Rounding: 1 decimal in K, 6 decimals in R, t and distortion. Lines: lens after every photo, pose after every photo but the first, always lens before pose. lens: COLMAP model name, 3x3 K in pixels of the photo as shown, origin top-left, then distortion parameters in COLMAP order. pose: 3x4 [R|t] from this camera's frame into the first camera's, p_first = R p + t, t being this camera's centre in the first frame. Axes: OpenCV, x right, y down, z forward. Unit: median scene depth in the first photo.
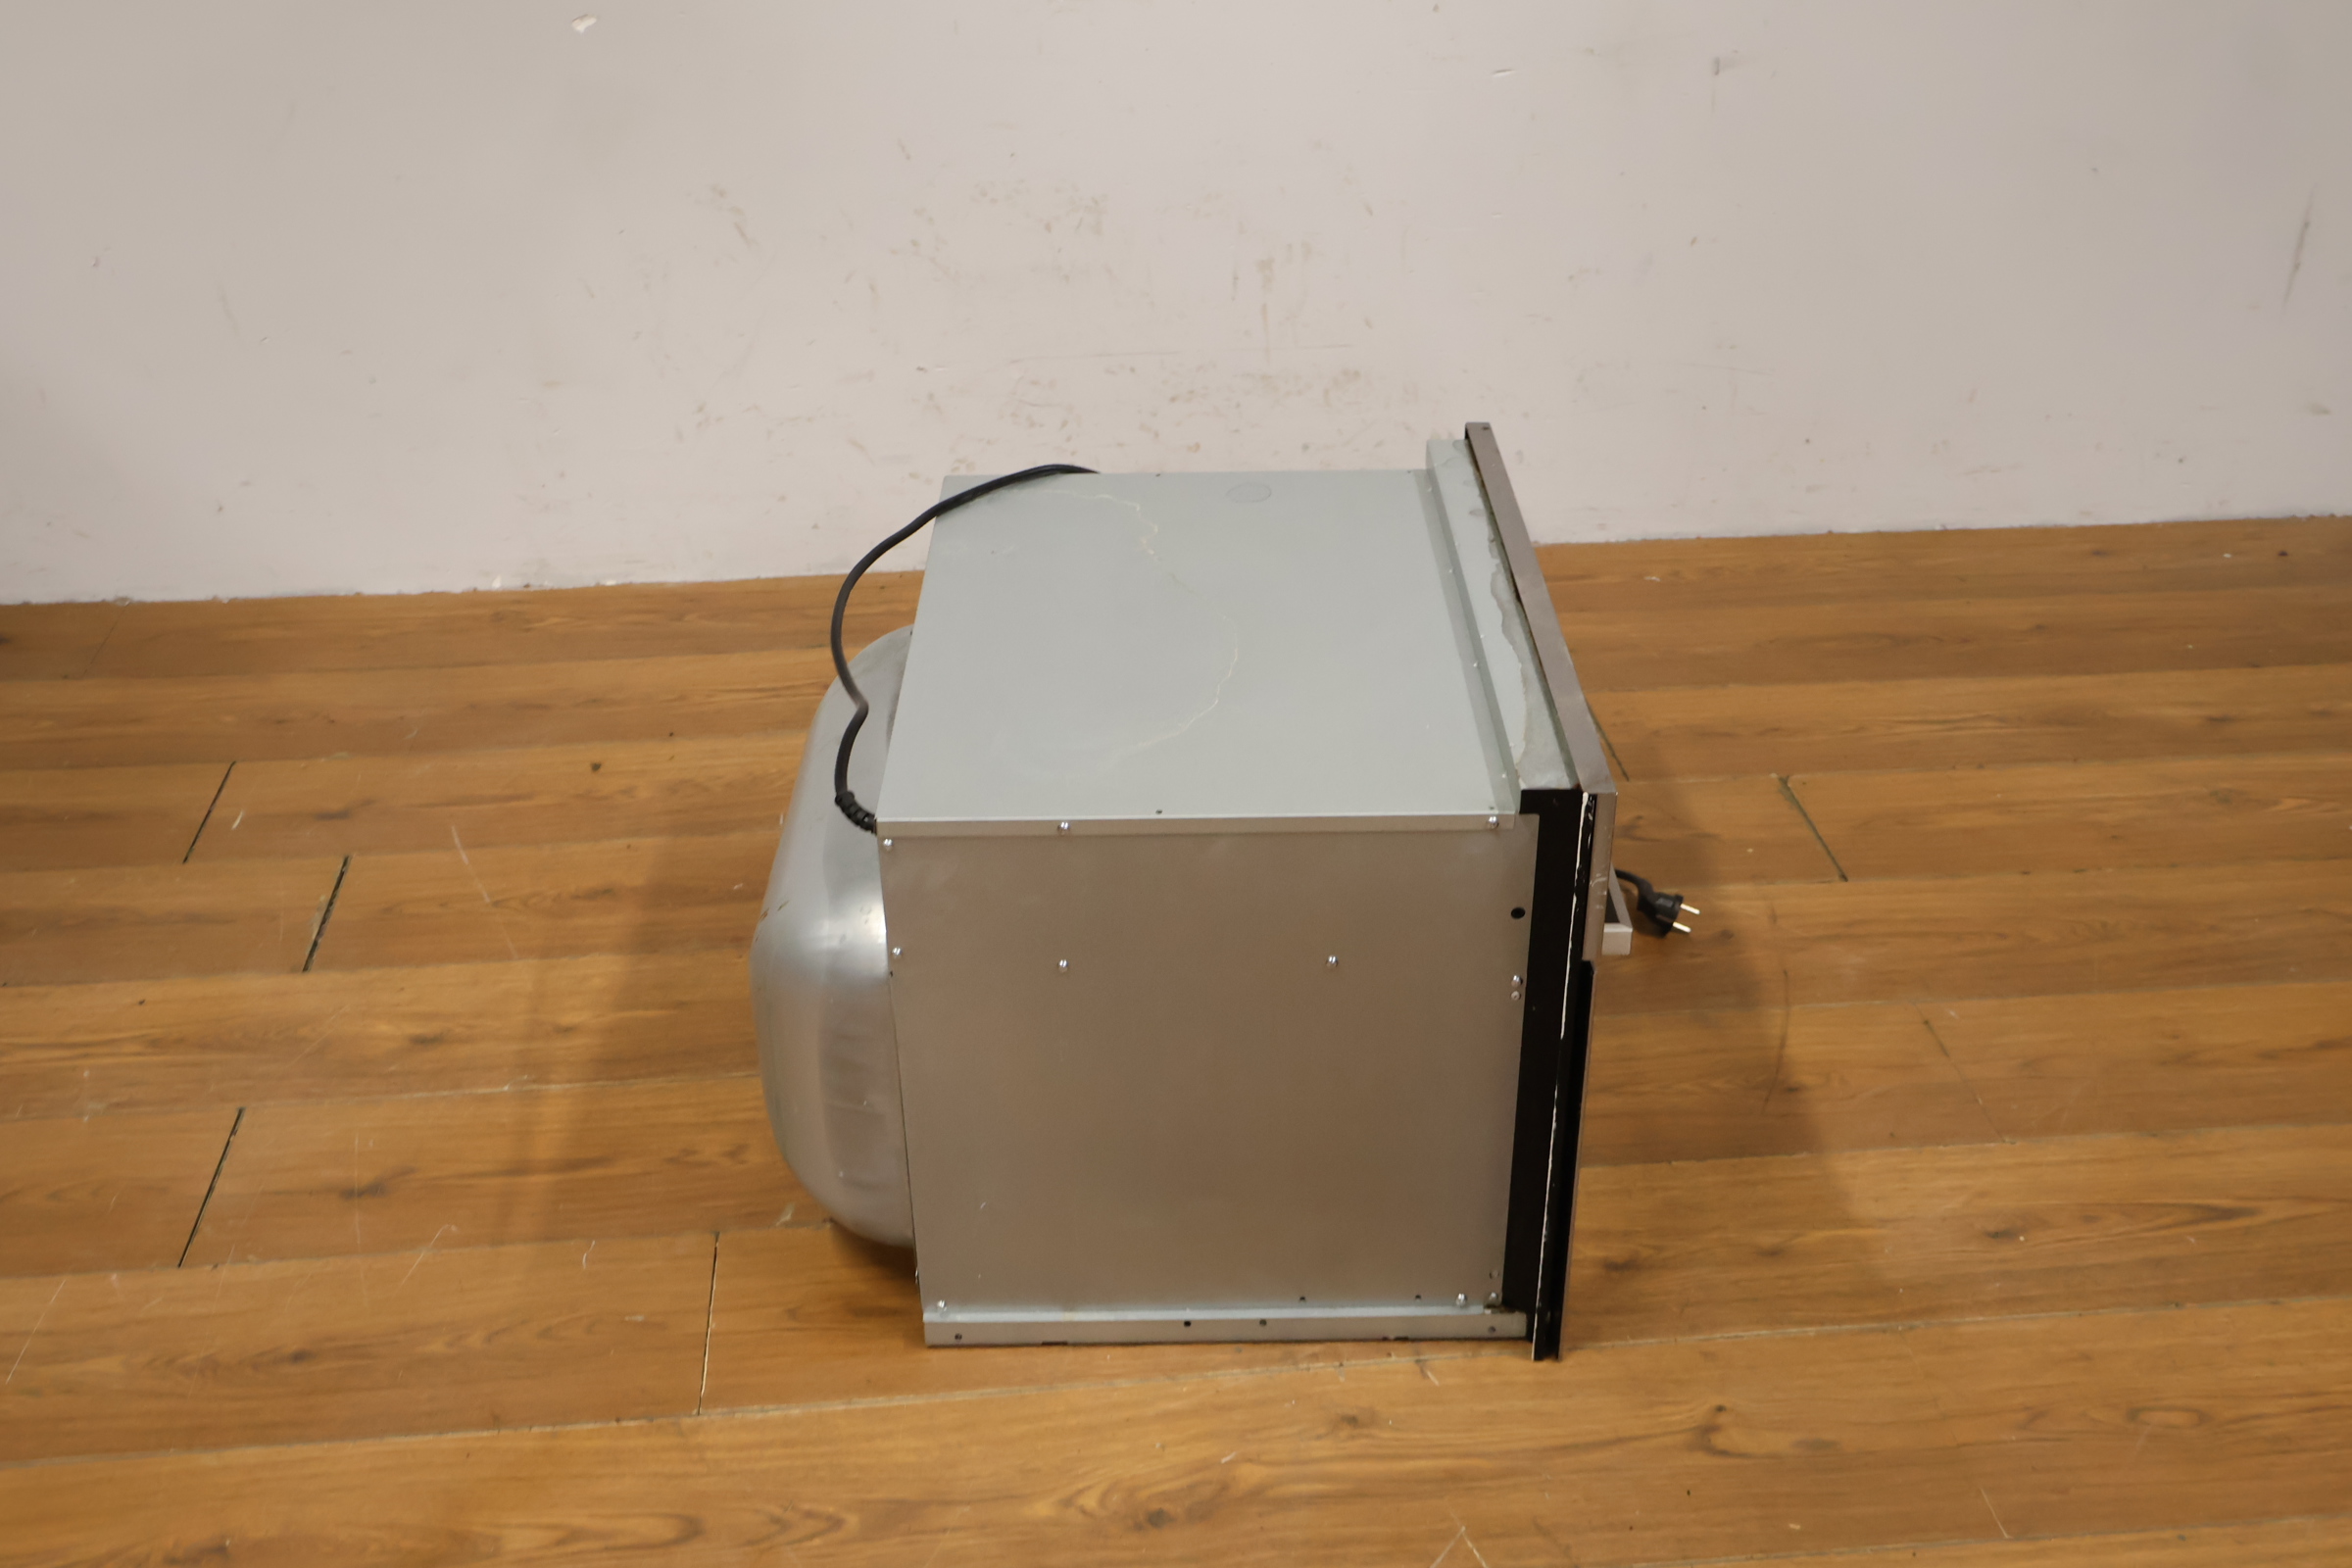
lens RADIAL K [[2326.2, 0, 1178.2], [0, 2326.2, 792.8], [0, 0, 1]] dist [-0.001036, 0.000000]
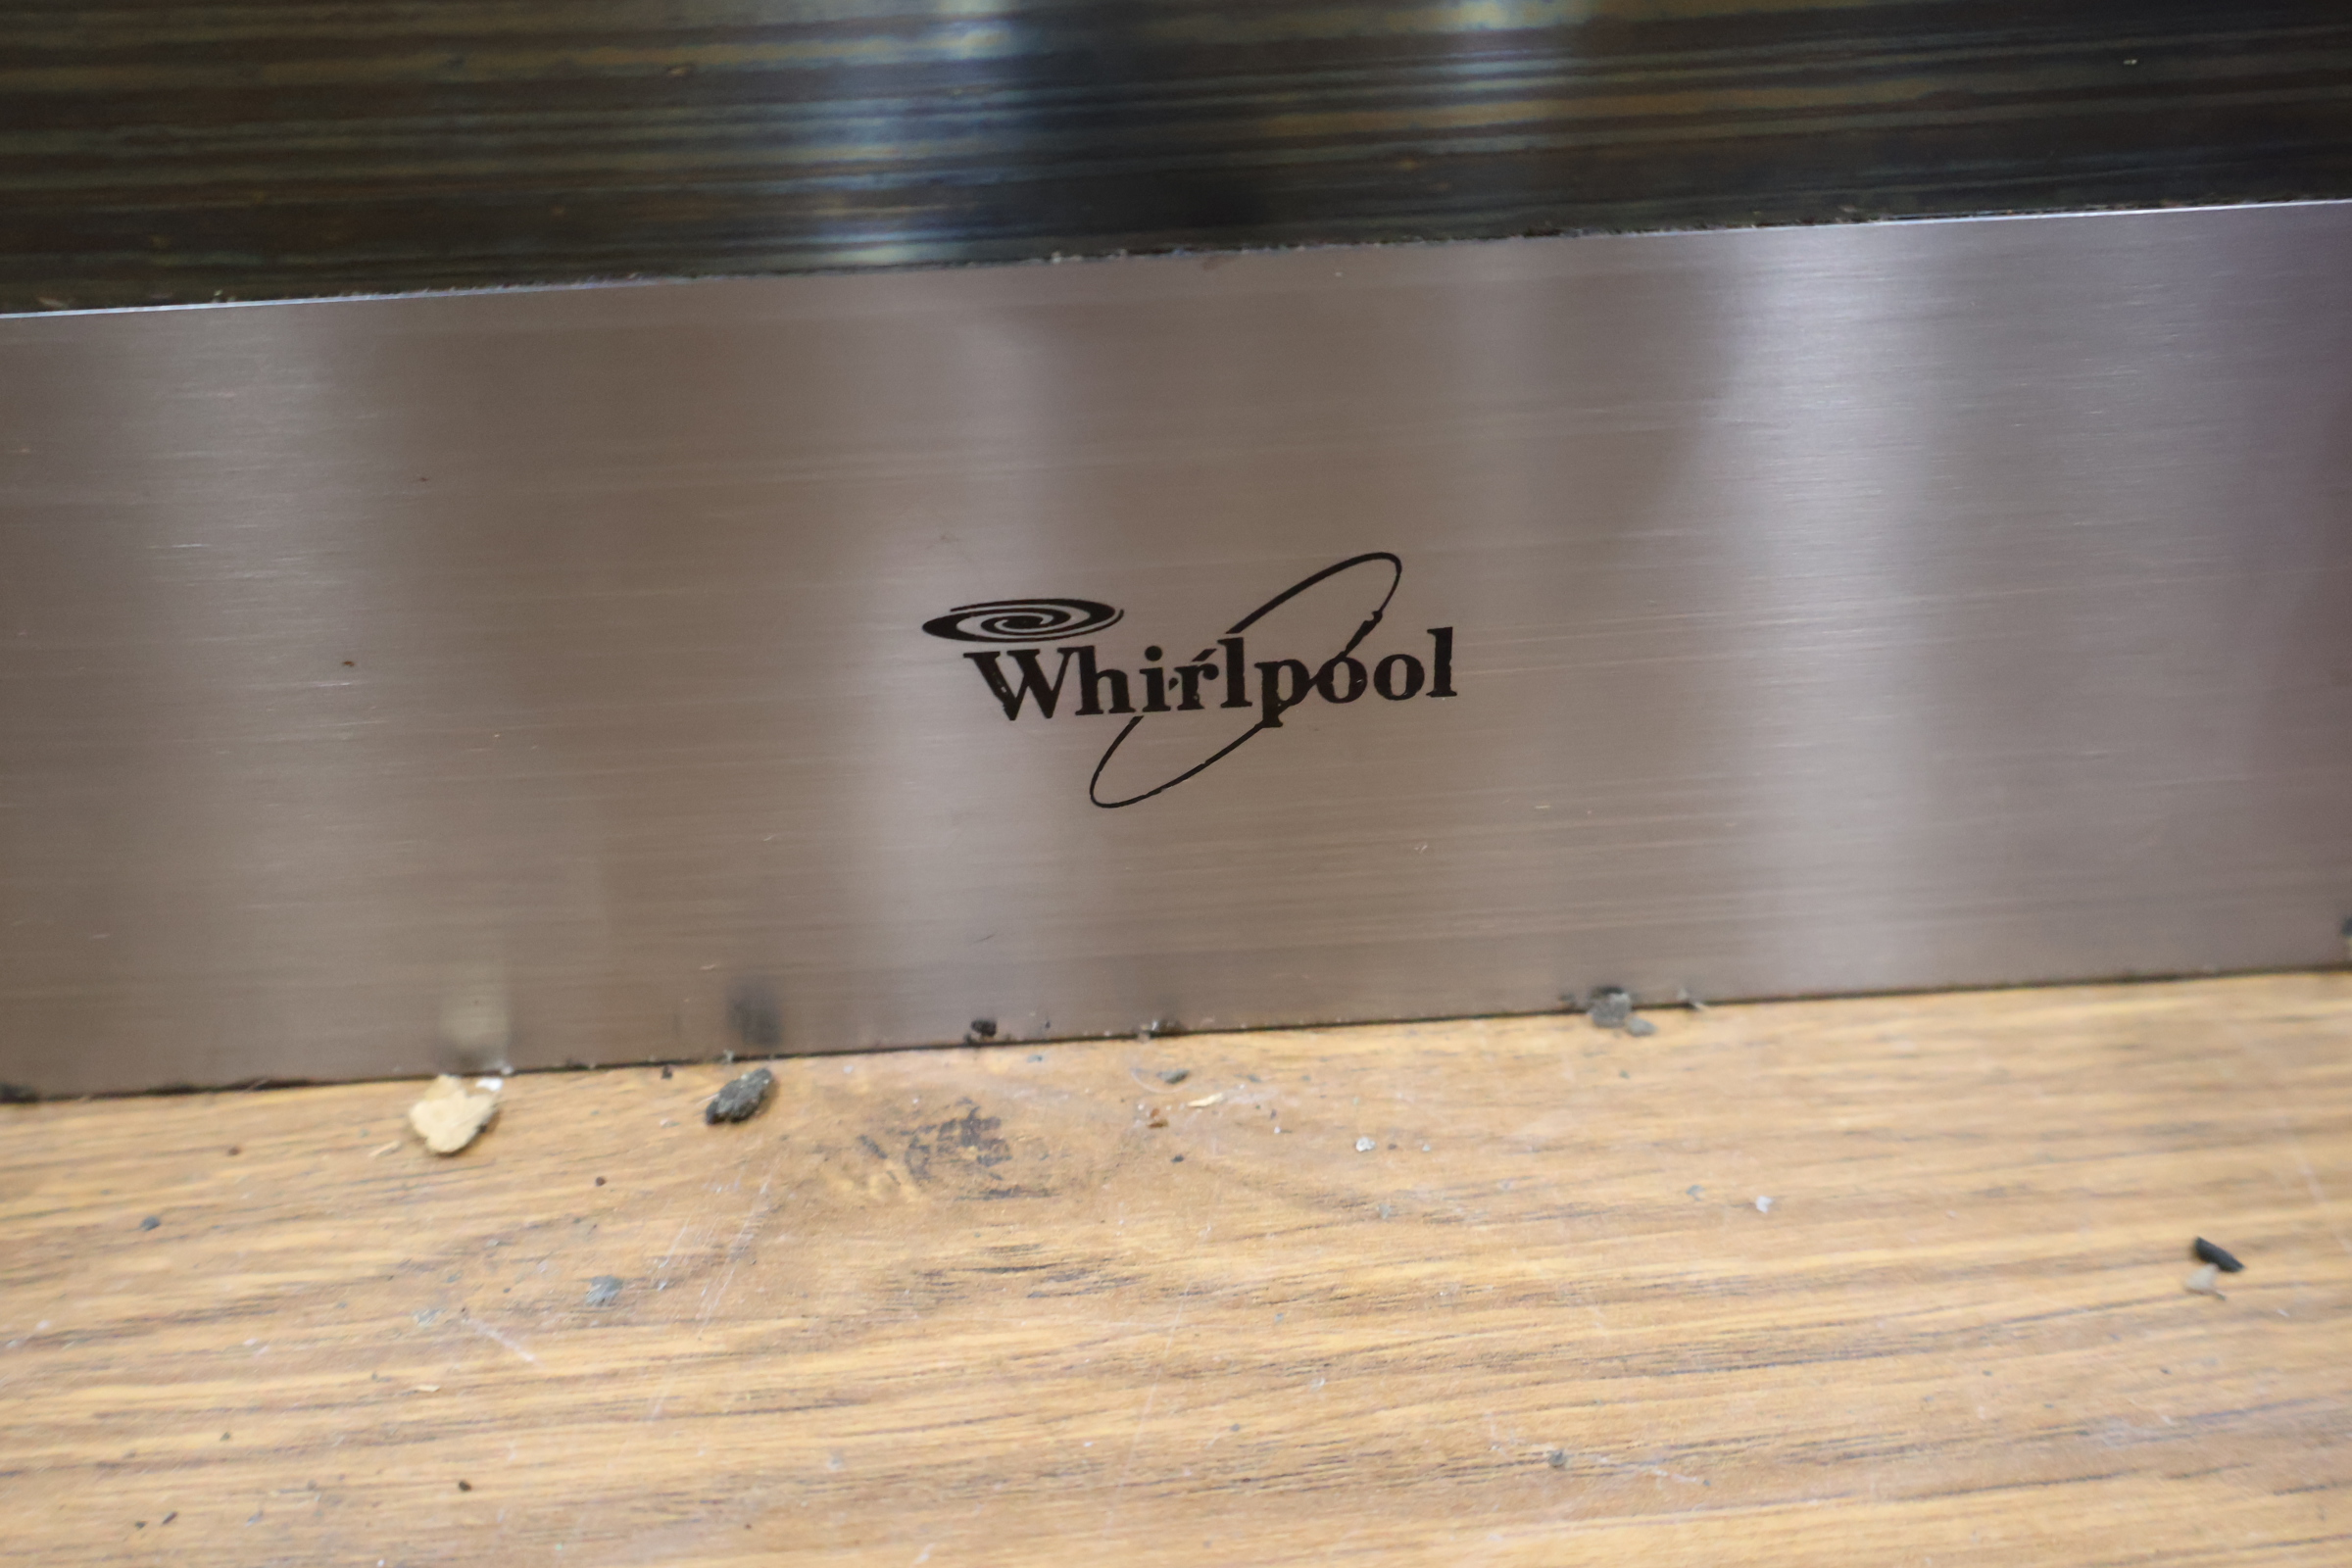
lens RADIAL K [[2326.2, 0, 1164.2], [0, 2326.2, 785.3], [0, 0, 1]] dist [-0.001036, 0.000000]
pose [[0.999508, -0.022684, 0.021638, 0.070266], [0.020677, 0.995831, 0.088845, 0.205145], [-0.023563, -0.088354, 0.995810, 0.750562]]
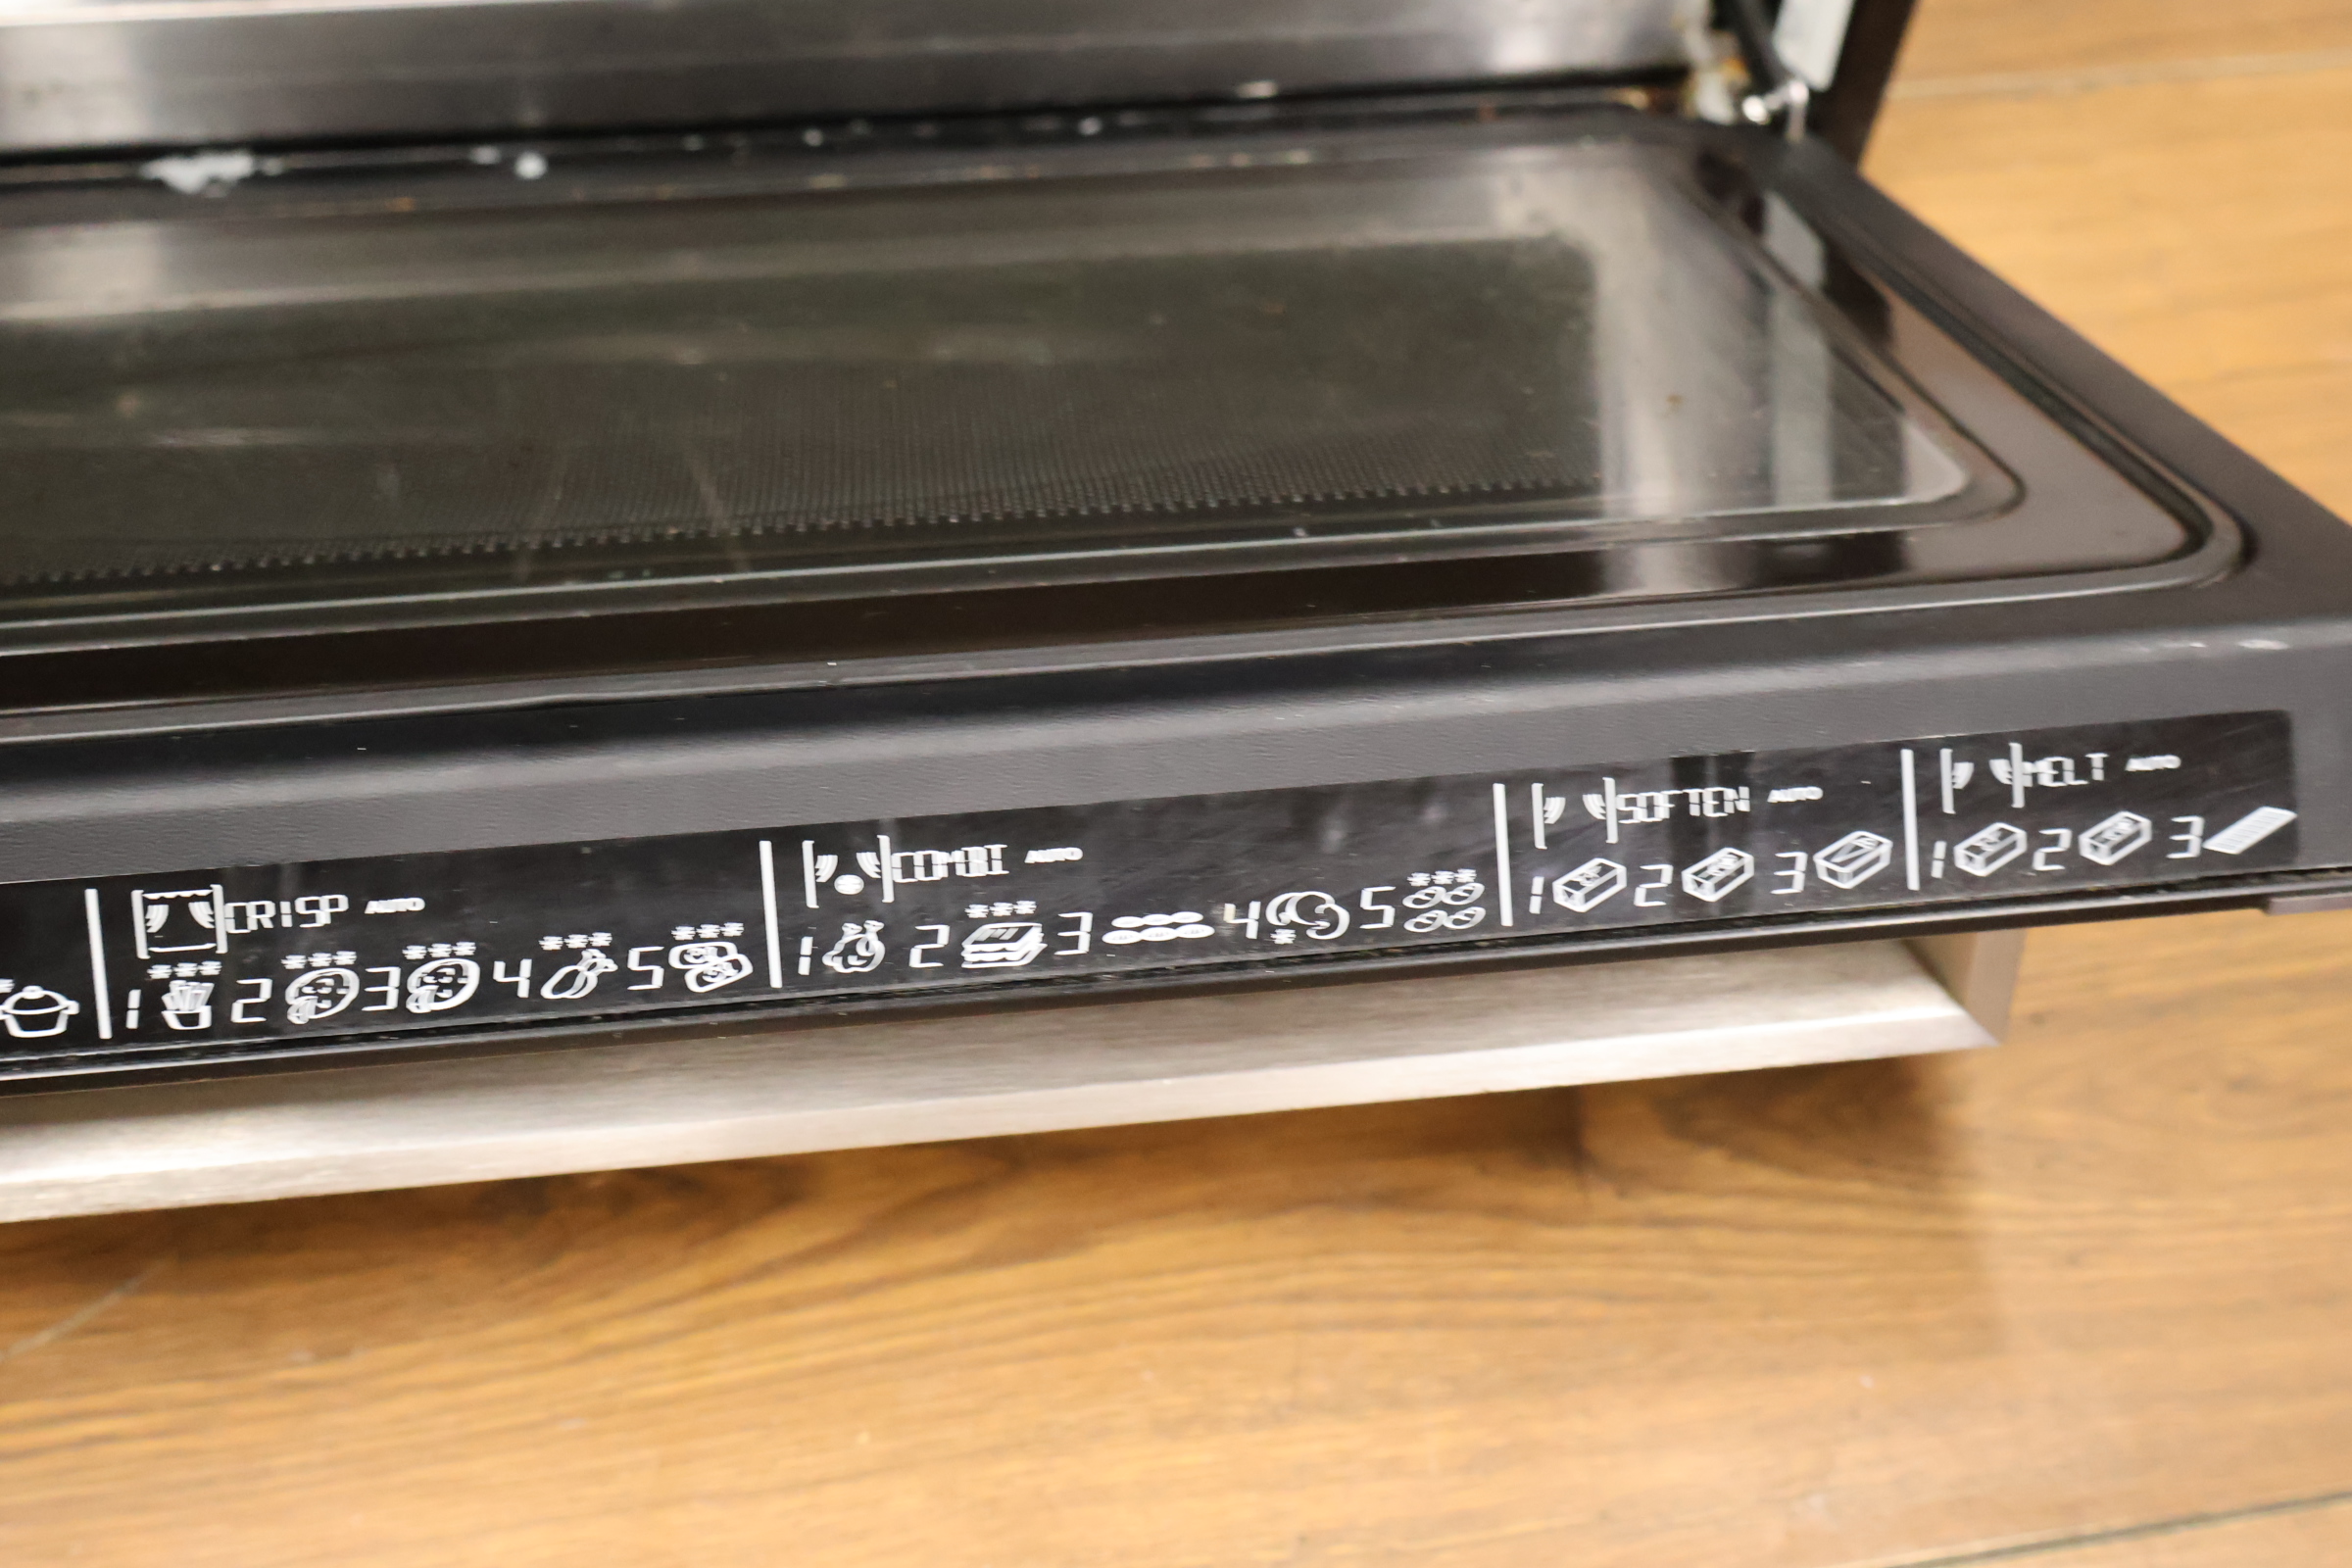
lens RADIAL K [[2326.2, 0, 1171.0], [0, 2326.2, 785.6], [0, 0, 1]] dist [-0.001036, 0.000000]
pose [[0.996795, -0.035474, 0.071709, 0.111787], [0.000735, 0.900344, 0.435177, 0.145661], [-0.080001, -0.433730, 0.897485, 0.535112]]
